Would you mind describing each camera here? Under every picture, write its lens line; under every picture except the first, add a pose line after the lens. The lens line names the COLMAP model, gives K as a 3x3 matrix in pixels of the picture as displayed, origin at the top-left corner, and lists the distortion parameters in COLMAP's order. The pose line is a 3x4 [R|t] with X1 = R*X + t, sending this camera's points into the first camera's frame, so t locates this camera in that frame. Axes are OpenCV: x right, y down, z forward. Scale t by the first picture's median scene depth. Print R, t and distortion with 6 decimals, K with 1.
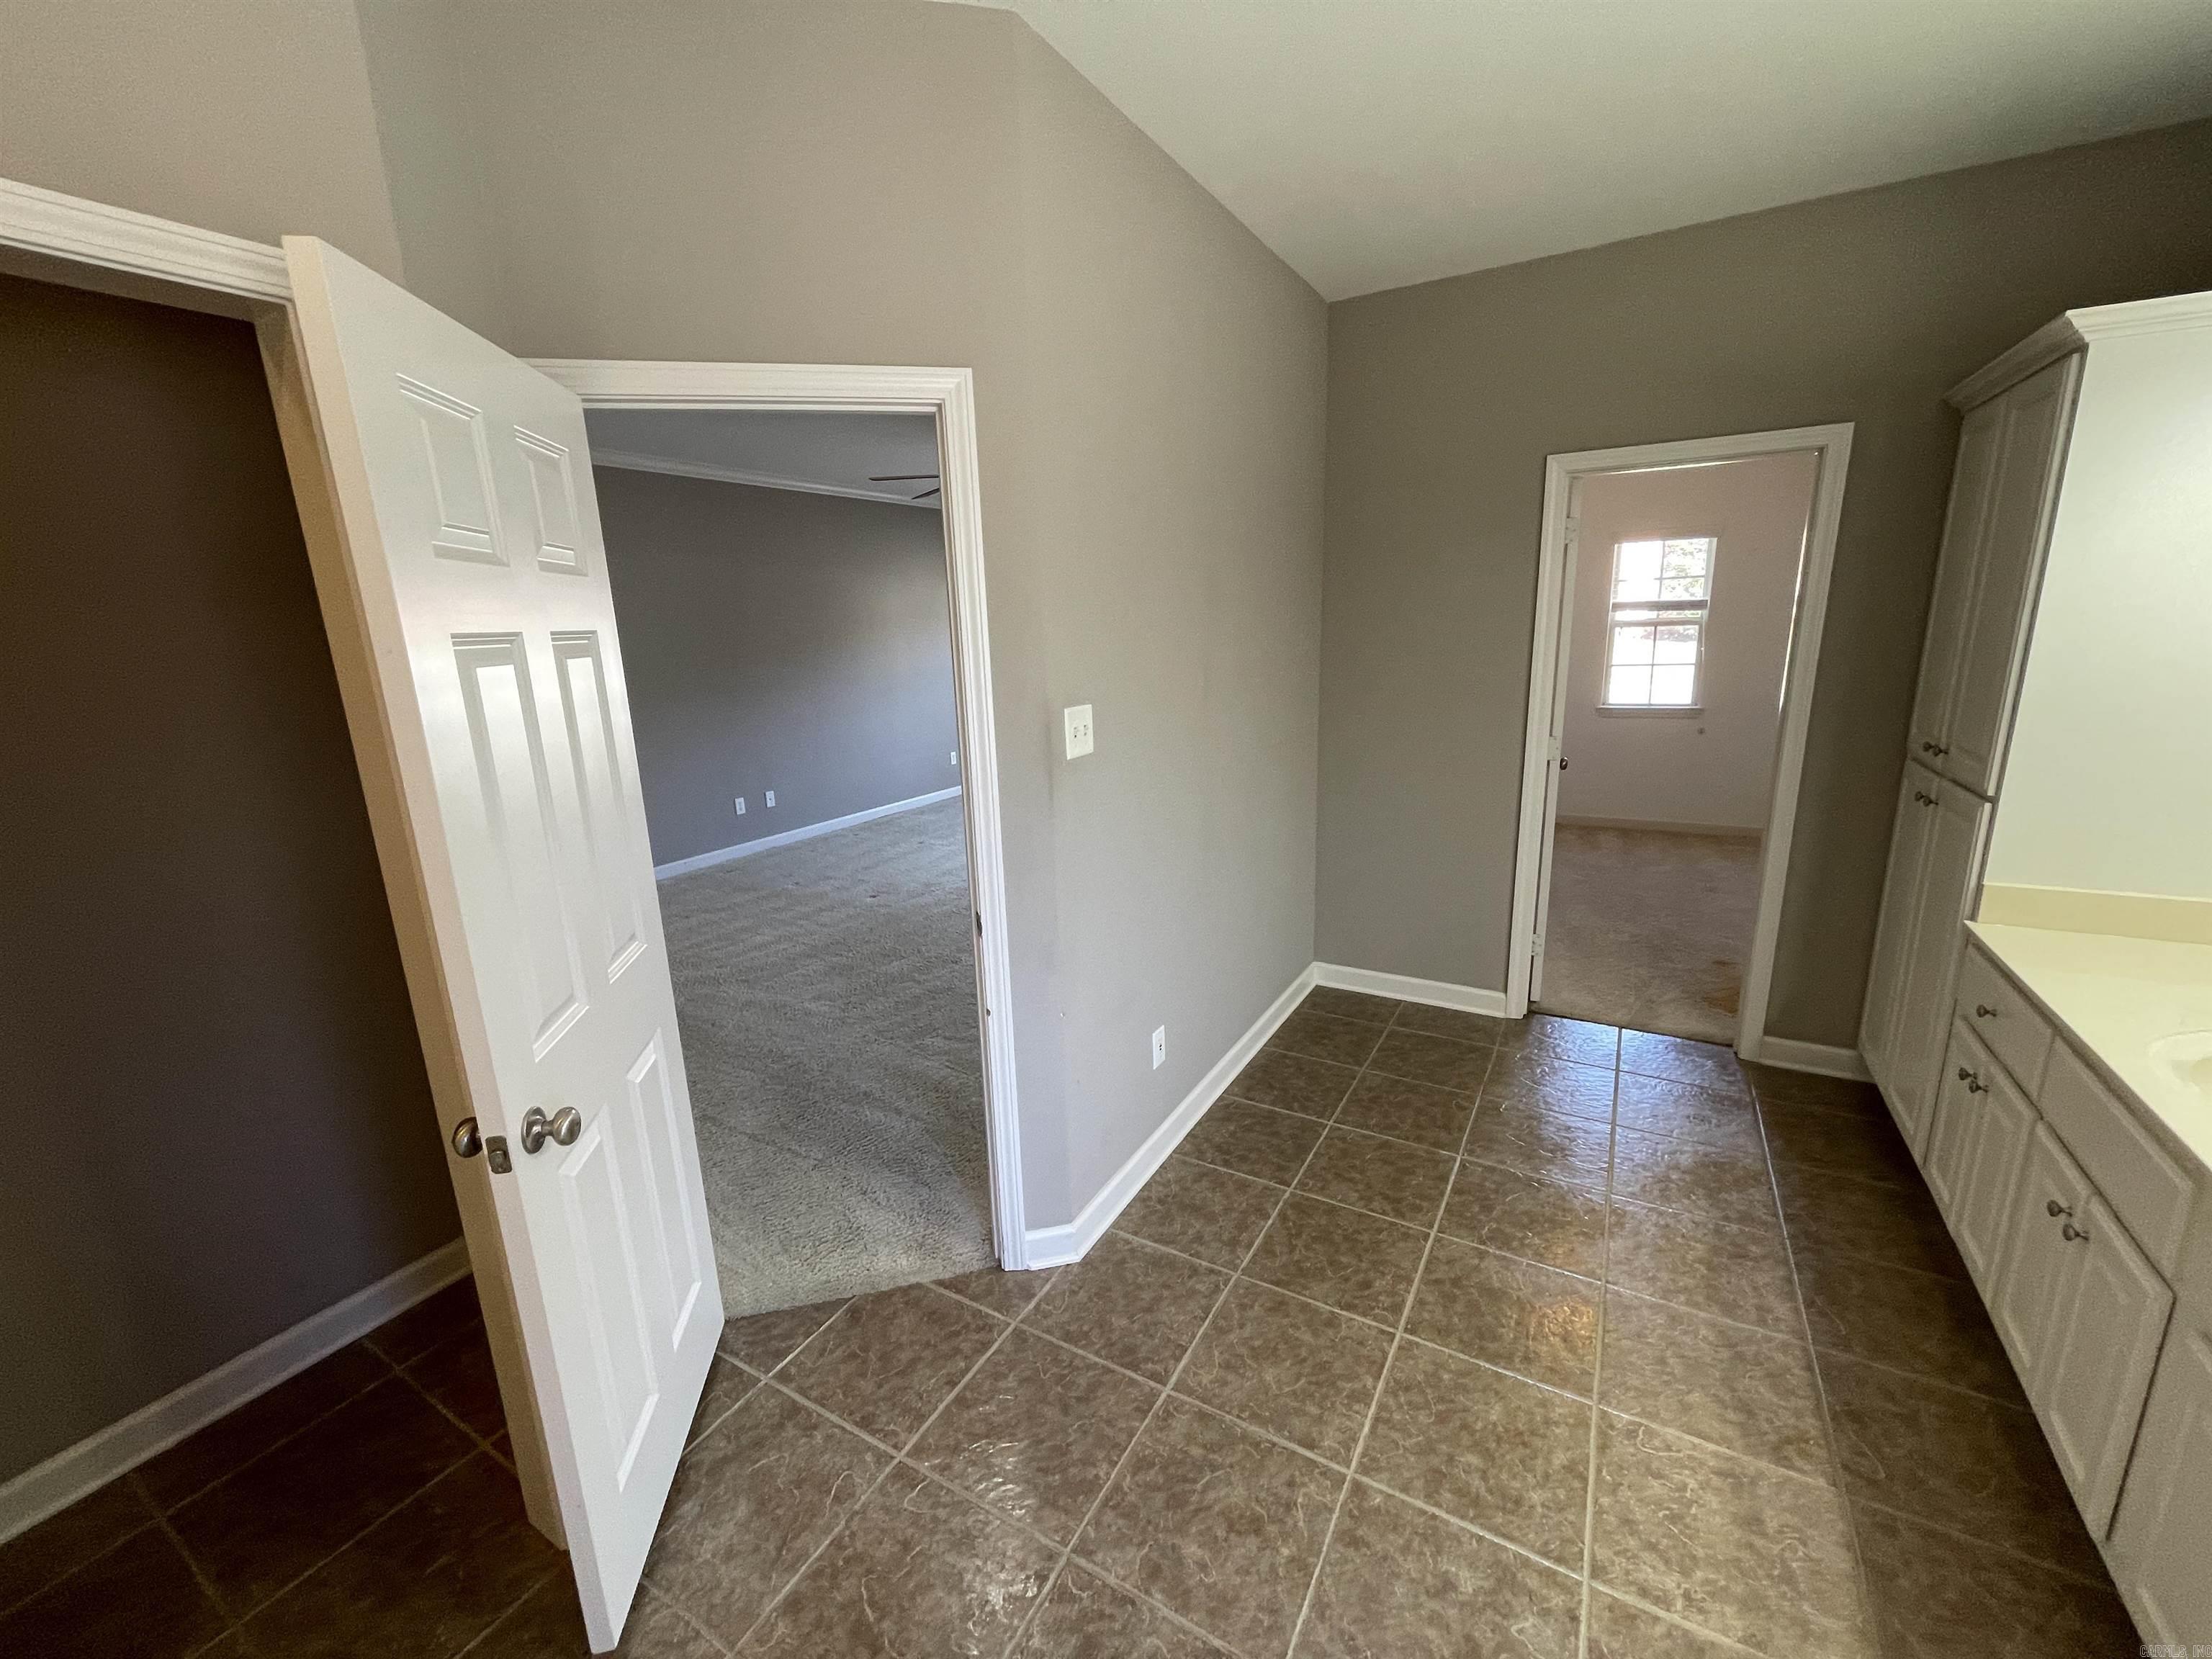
lens RADIAL K [[896.6, 0, 1101.4], [0, 896.6, 831.1], [0, 0, 1]] dist [0.002413, -0.000062]
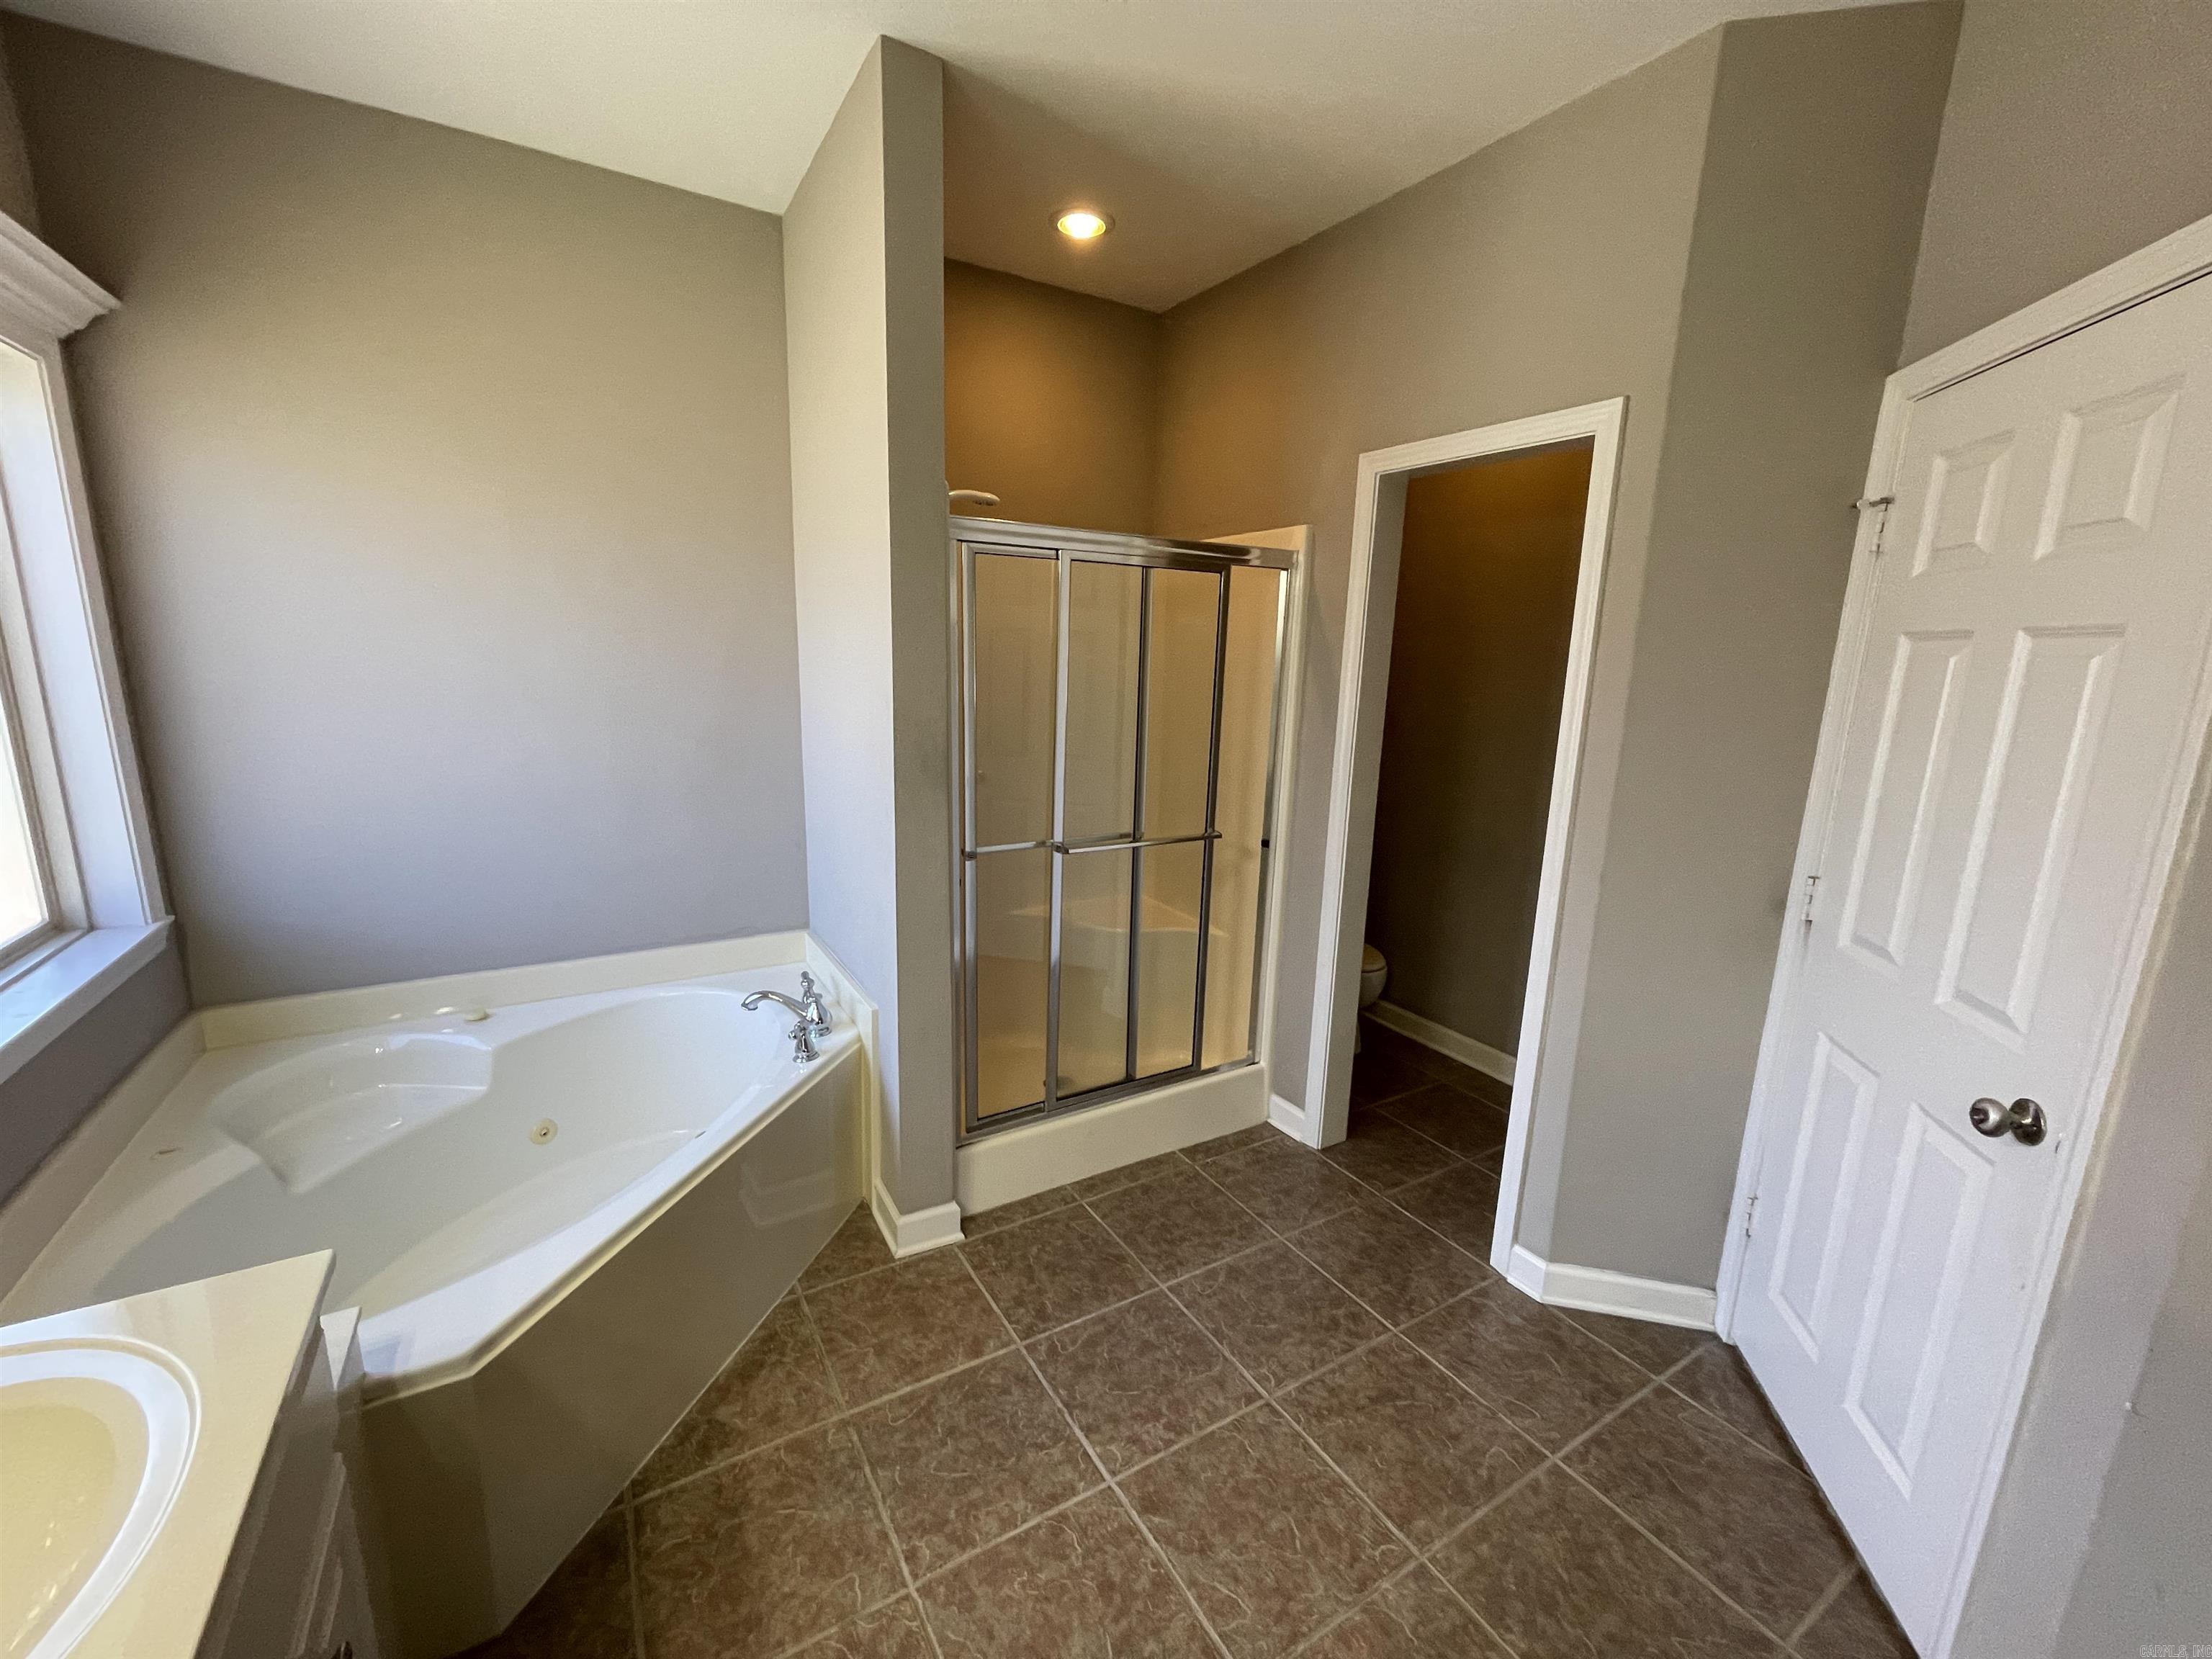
lens RADIAL K [[896.6, 0, 1119.5], [0, 896.6, 813.8], [0, 0, 1]] dist [0.002413, -0.000062]
pose [[-0.453993, 0.189235, -0.870678, 0.643538], [-0.226516, 0.920568, 0.318190, -0.155721], [0.861731, 0.341679, -0.375067, 0.623169]]
